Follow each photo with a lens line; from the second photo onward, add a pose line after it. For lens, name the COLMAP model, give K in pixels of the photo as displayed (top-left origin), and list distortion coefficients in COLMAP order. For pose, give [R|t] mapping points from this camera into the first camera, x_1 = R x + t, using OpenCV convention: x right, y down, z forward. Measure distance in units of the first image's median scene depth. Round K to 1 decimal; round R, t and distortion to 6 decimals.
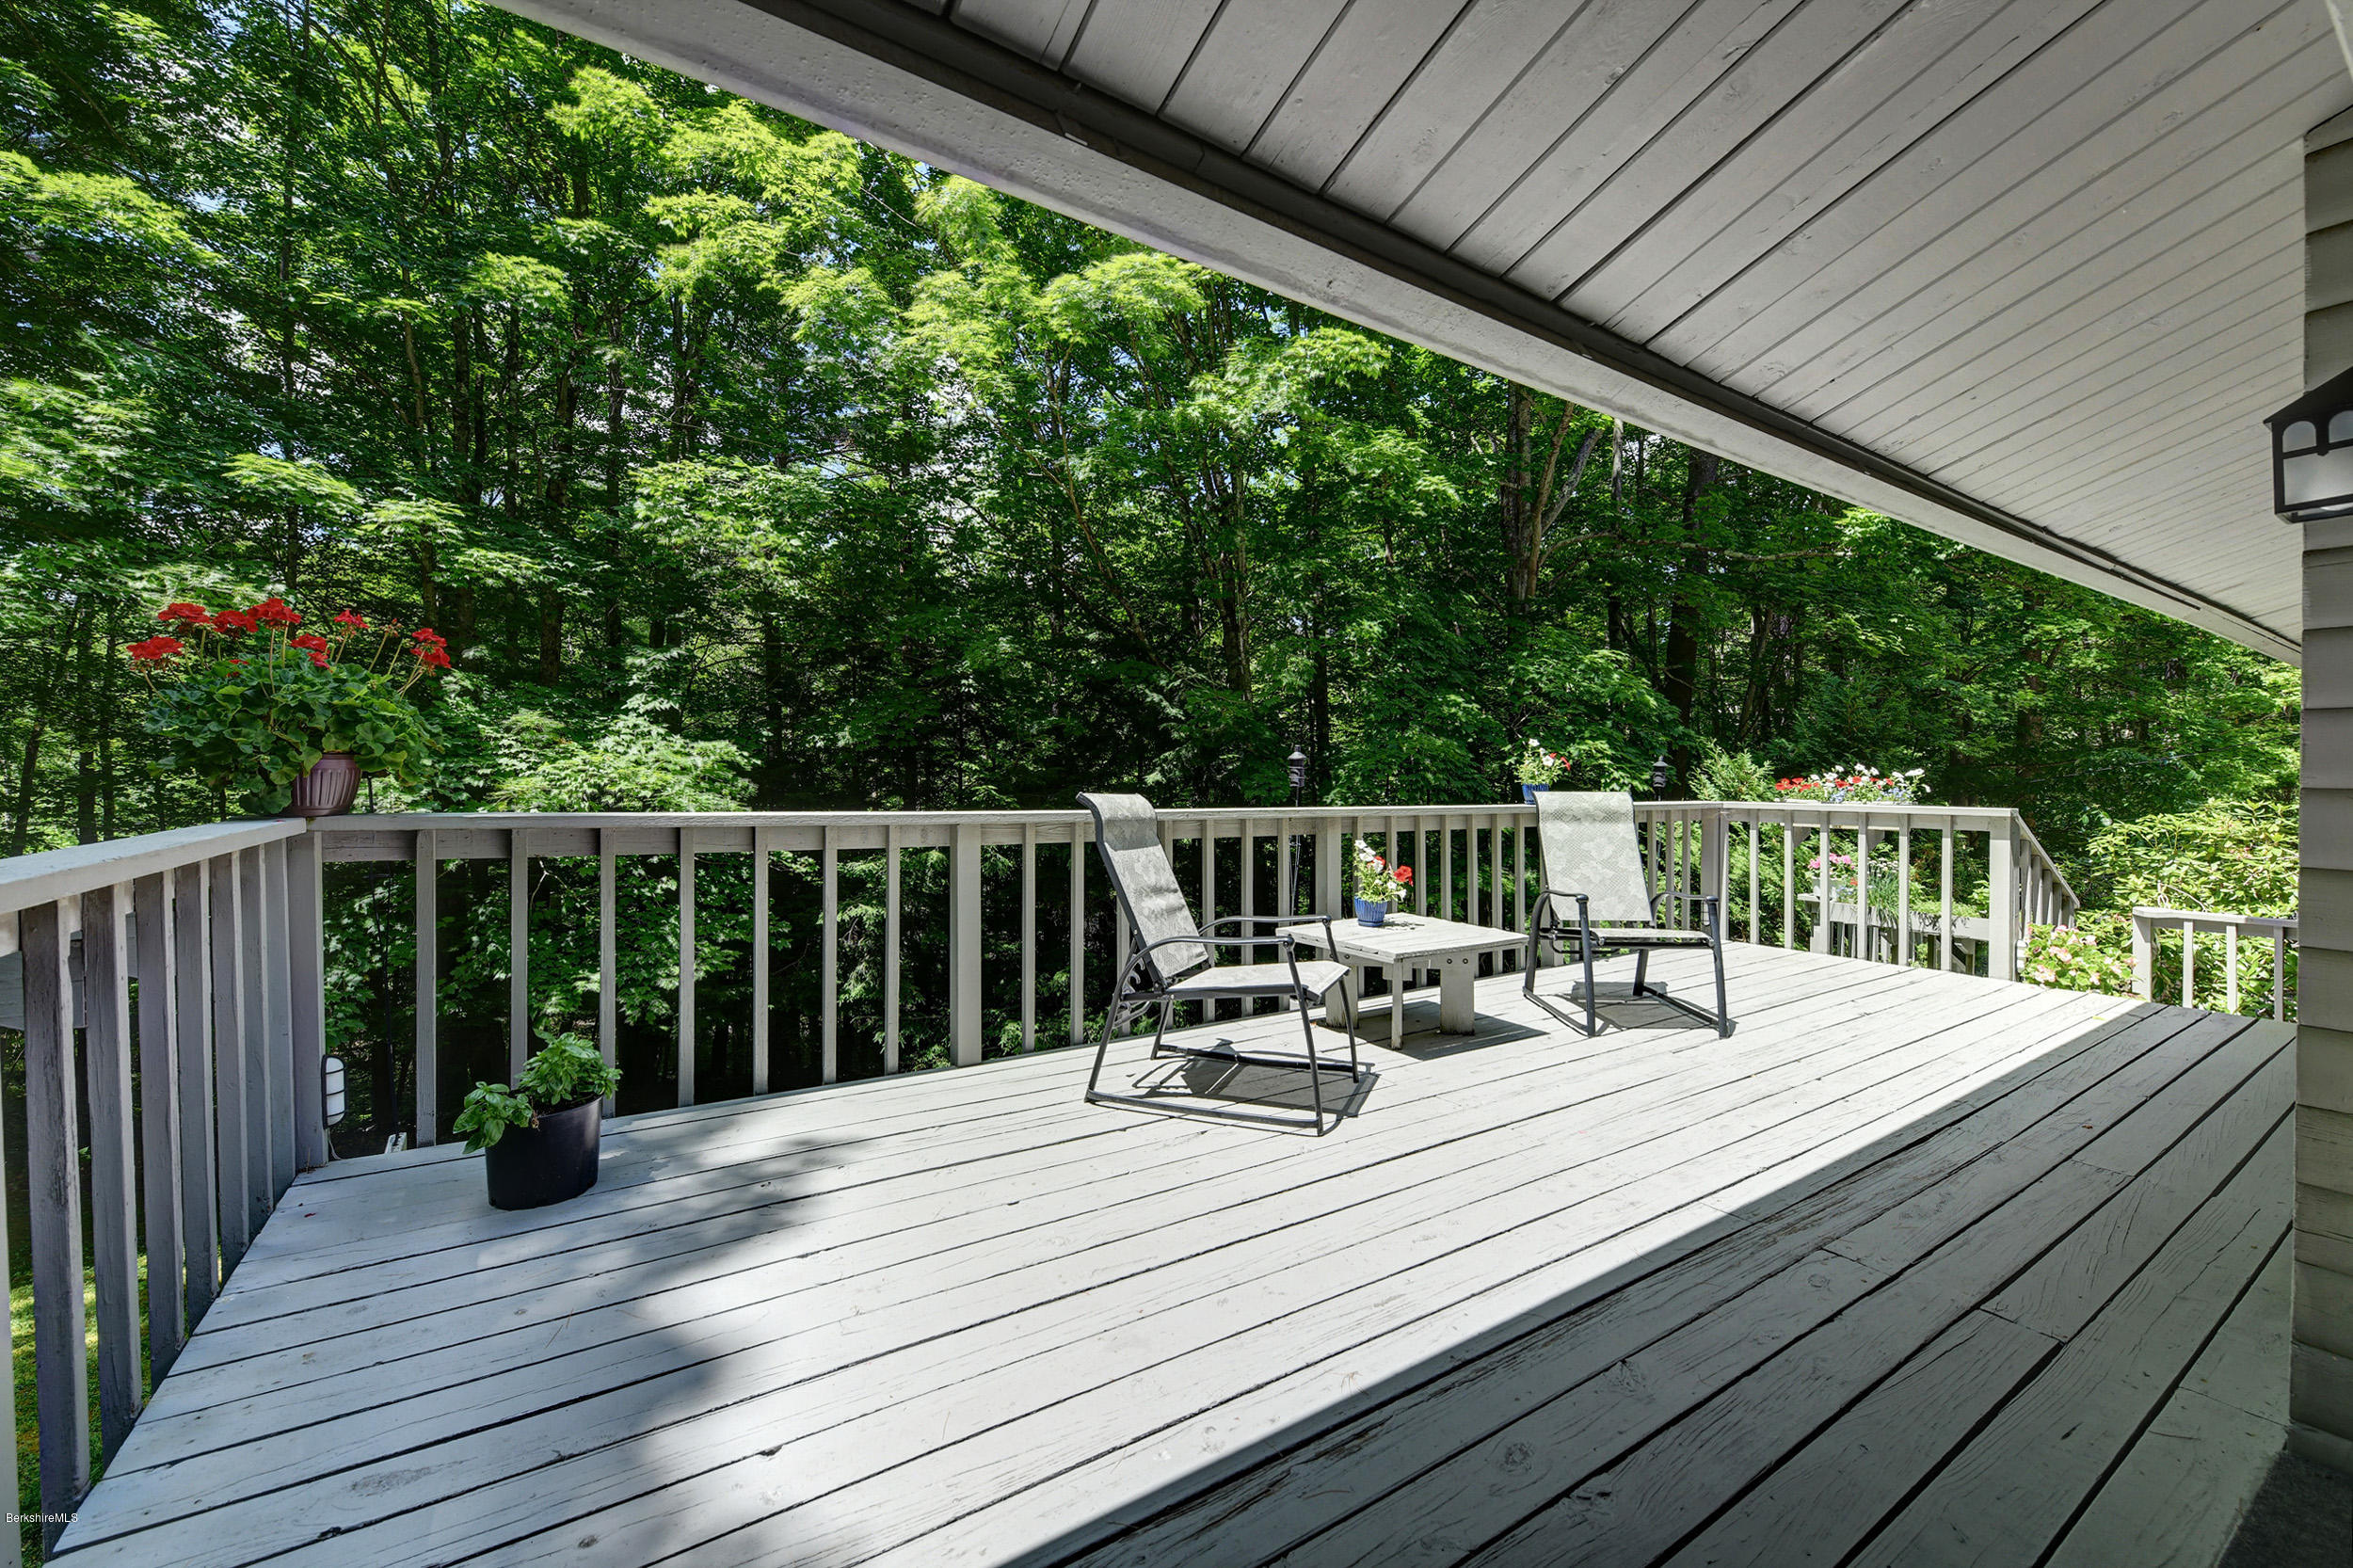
lens RADIAL K [[950.5, 0, 1167.2], [0, 950.5, 788.2], [0, 0, 1]] dist [-0.001788, -0.000312]
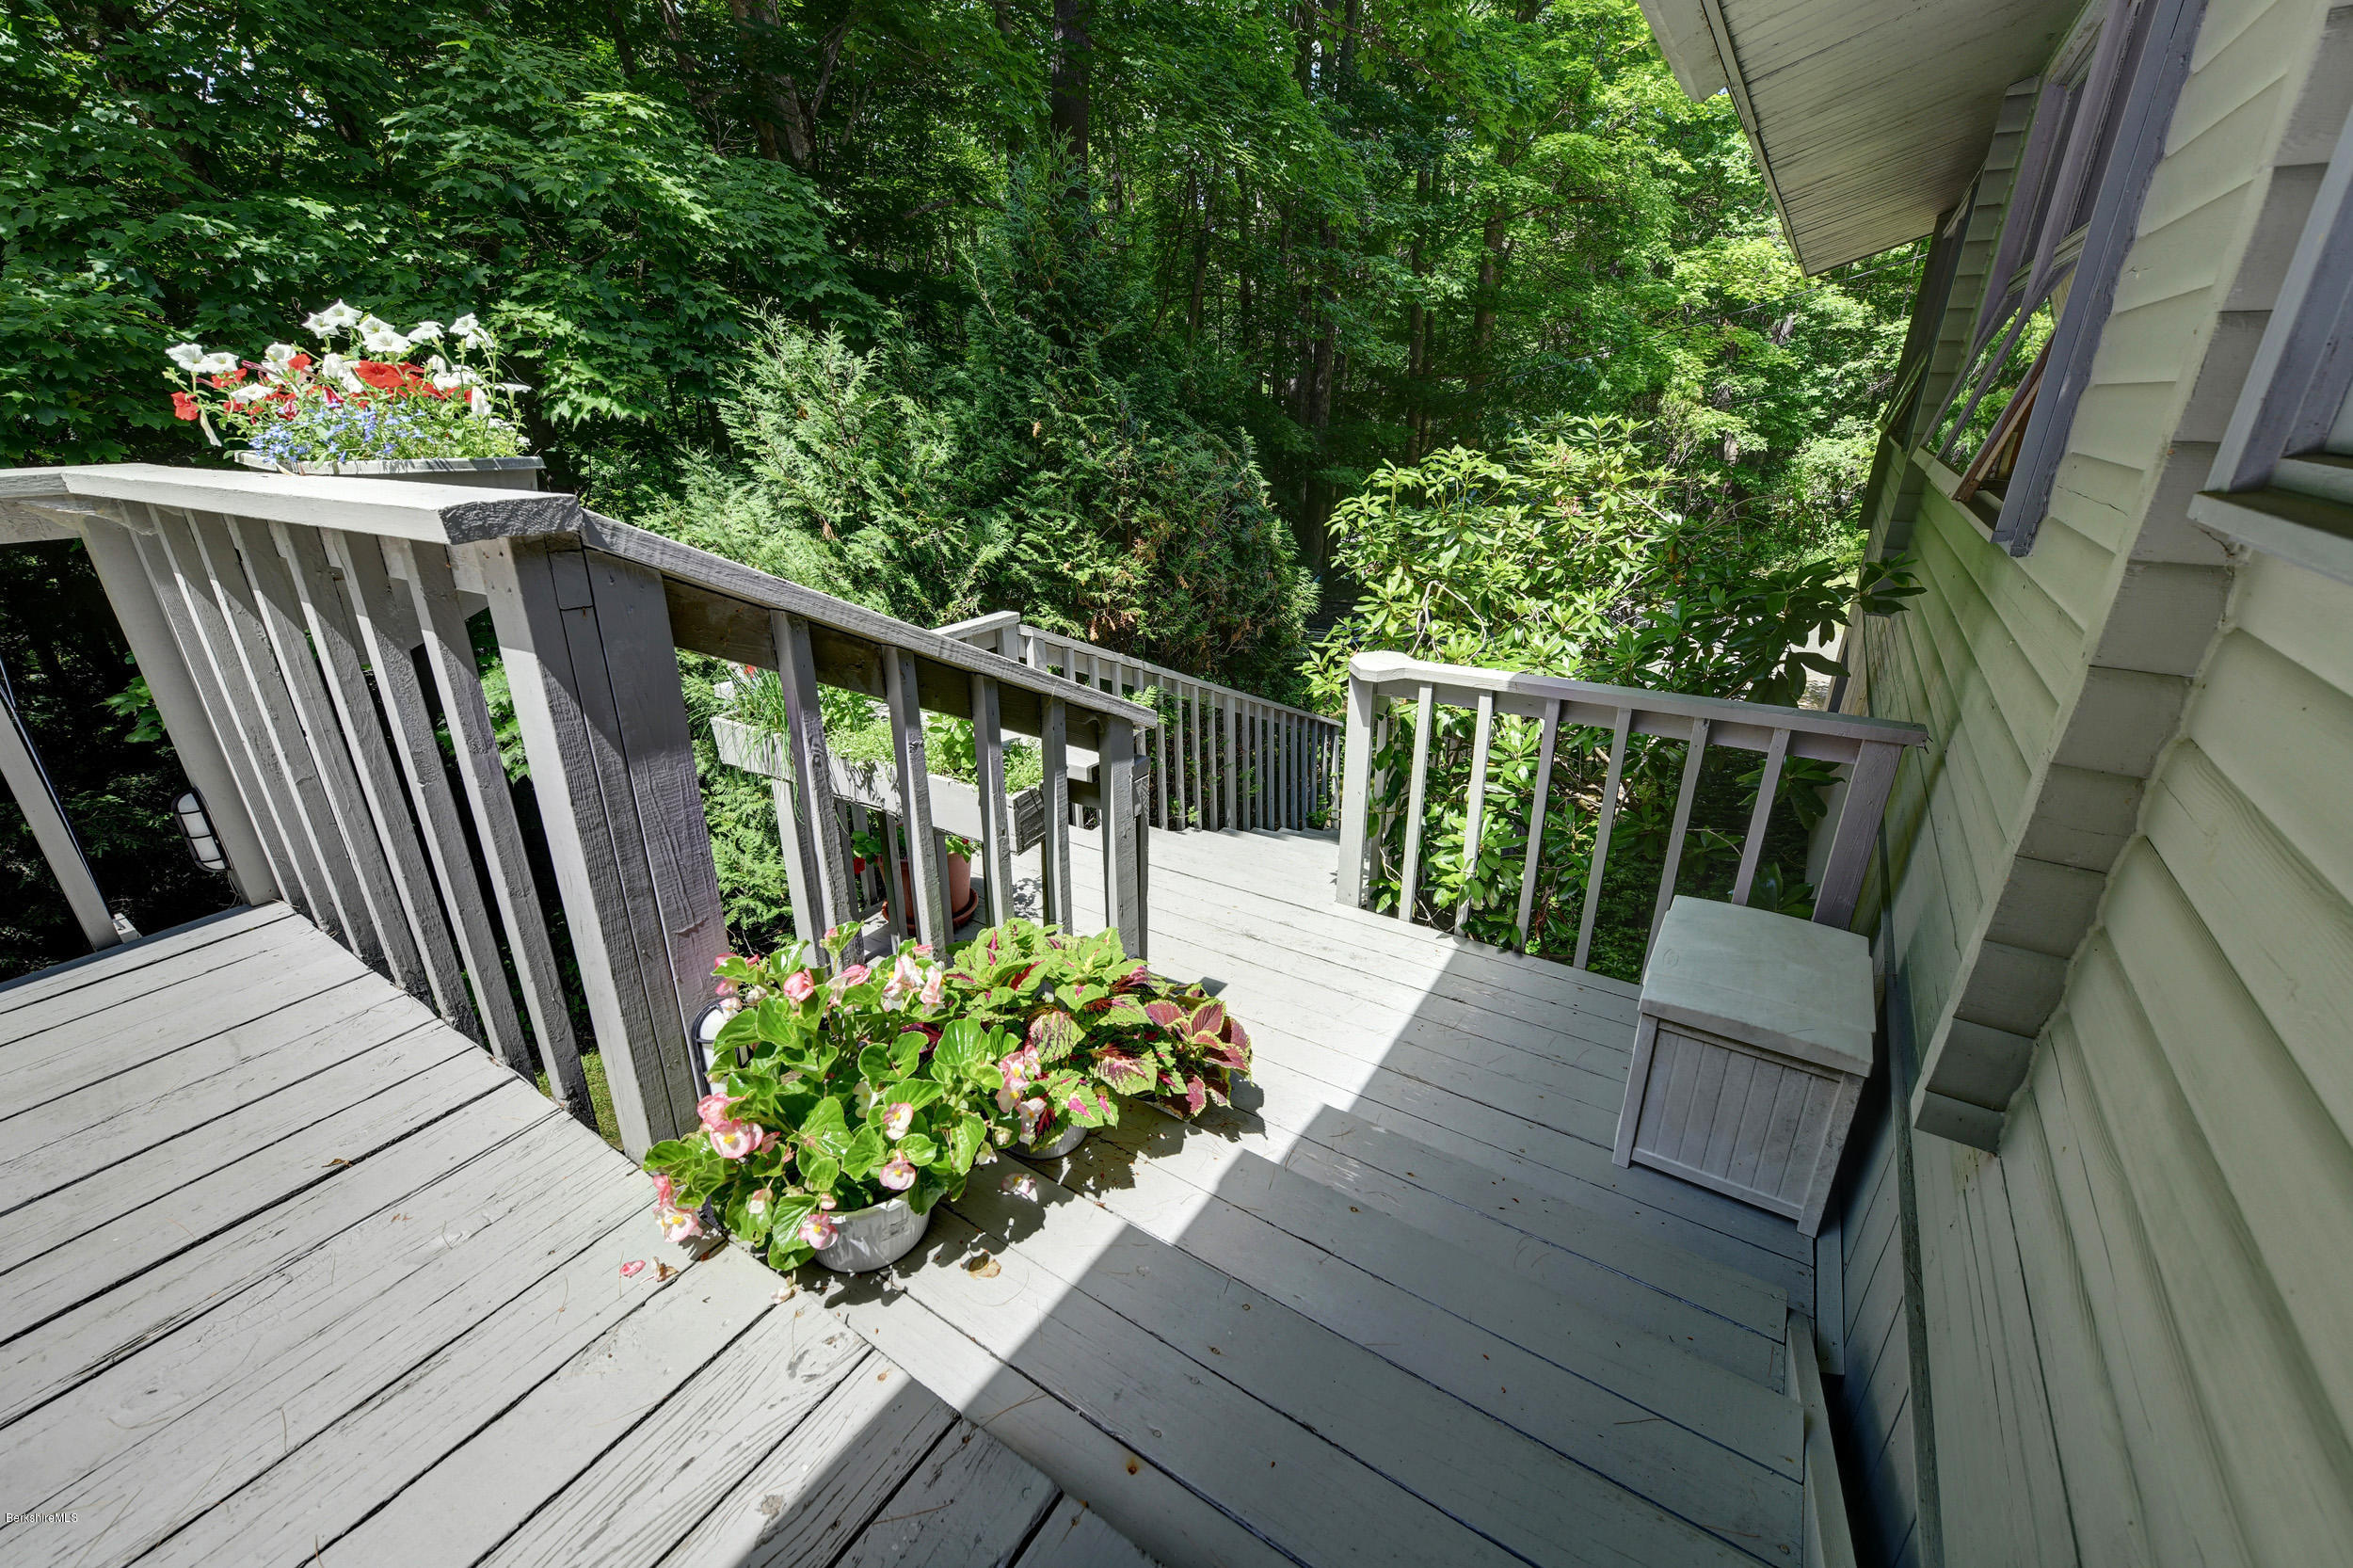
lens RADIAL K [[950.5, 0, 1175.2], [0, 950.5, 784.7], [0, 0, 1]] dist [-0.001788, -0.000312]
pose [[0.917945, -0.163294, 0.361540, 0.627020], [0.021412, 0.930420, 0.365869, 0.005205], [-0.396128, -0.328106, 0.857571, 0.498297]]
